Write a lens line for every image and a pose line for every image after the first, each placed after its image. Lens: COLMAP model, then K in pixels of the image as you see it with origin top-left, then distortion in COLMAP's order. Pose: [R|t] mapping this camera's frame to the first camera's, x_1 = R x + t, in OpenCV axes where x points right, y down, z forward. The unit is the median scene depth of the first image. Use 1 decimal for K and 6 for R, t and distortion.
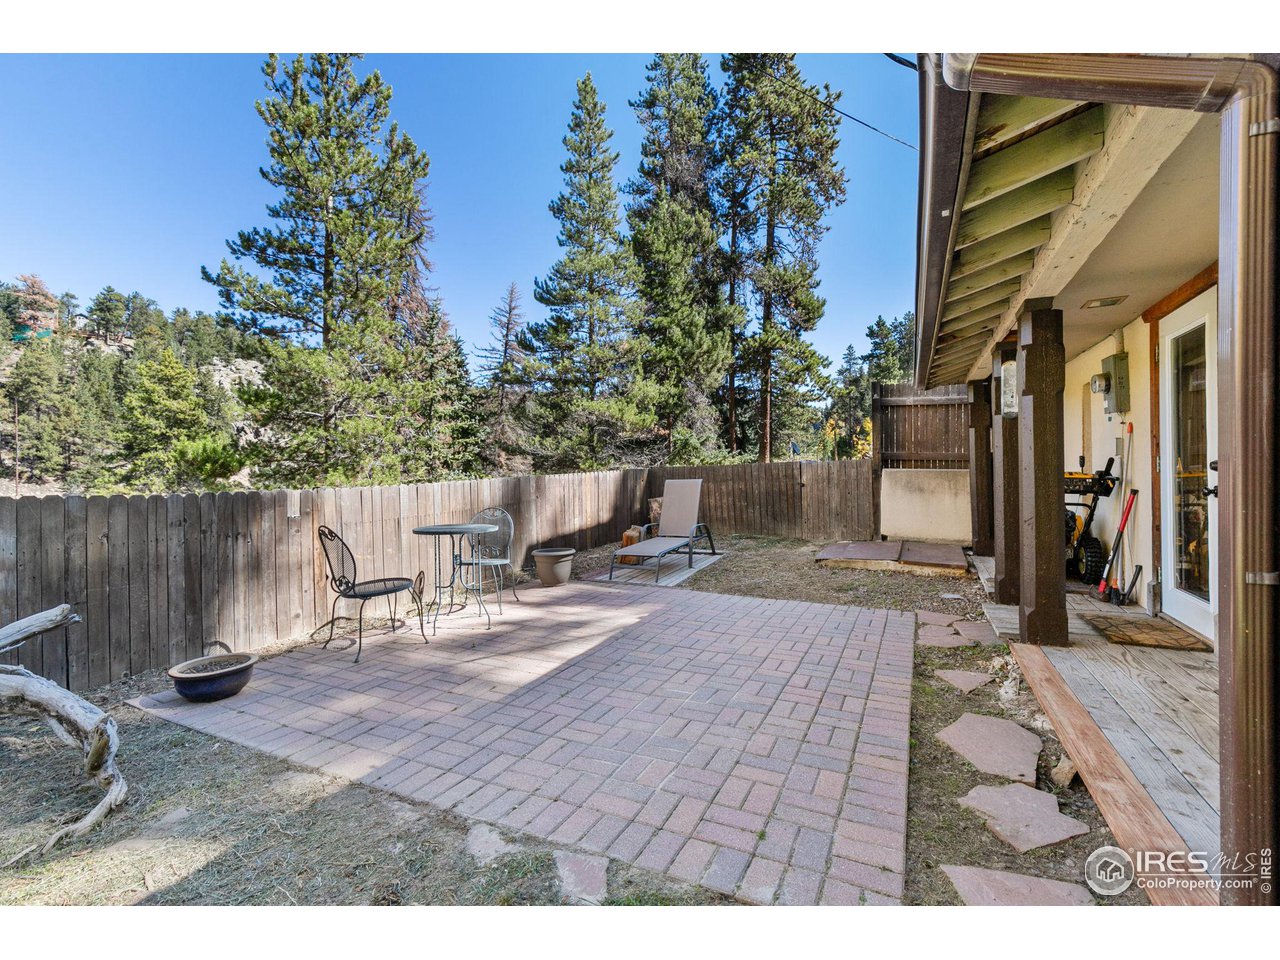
lens RADIAL K [[581.0, 0, 638.6], [0, 581.0, 479.4], [0, 0, 1]] dist [0.007899, -0.000995]
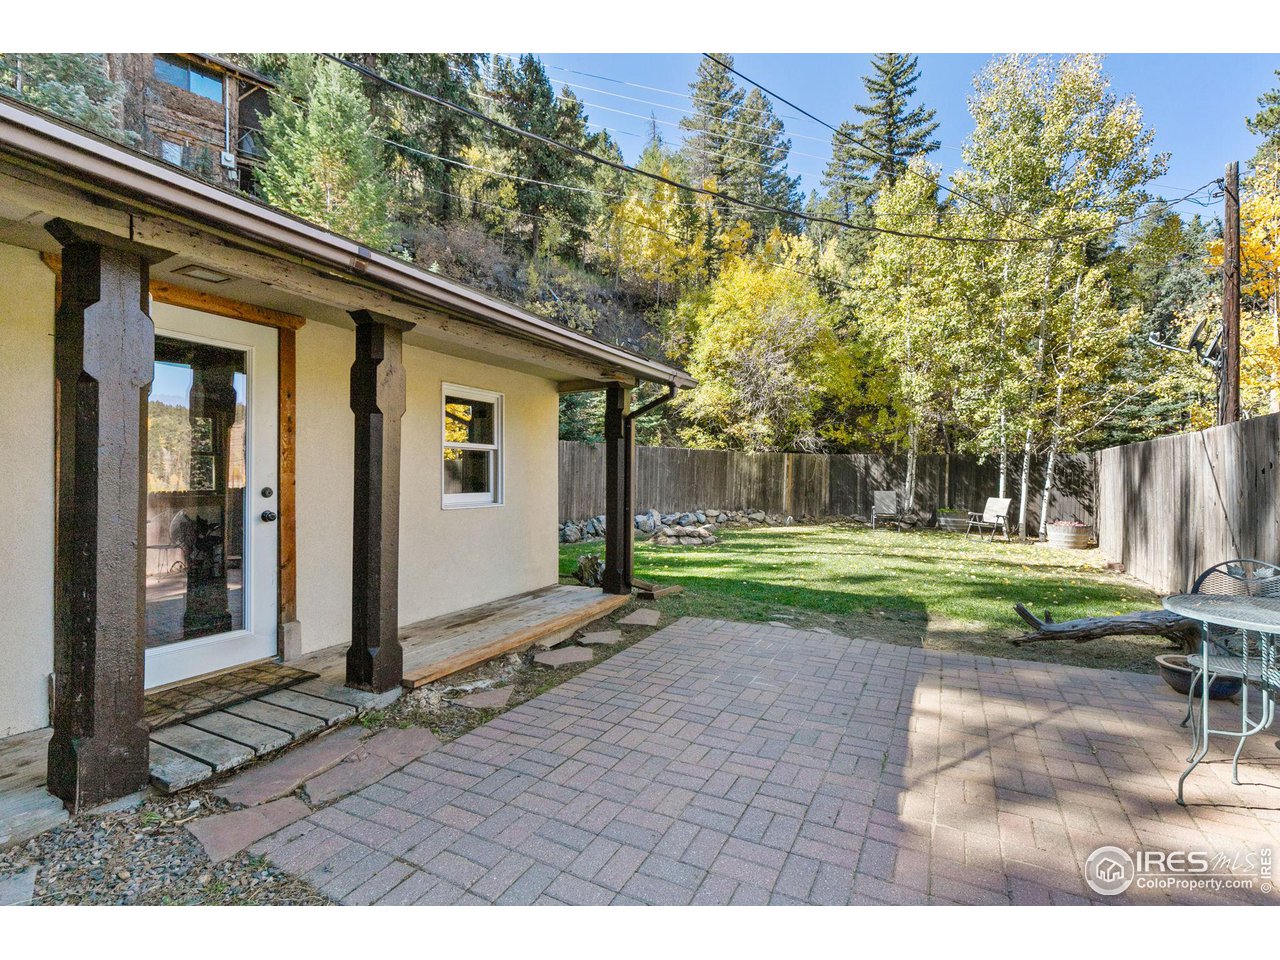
lens RADIAL K [[581.0, 0, 654.0], [0, 581.0, 475.2], [0, 0, 1]] dist [0.007899, -0.000995]
pose [[-0.999862, 0.014789, 0.007571, 0.237453], [0.014756, 0.999881, -0.004419, -0.035968], [-0.007635, -0.004307, -0.999962, 1.869096]]
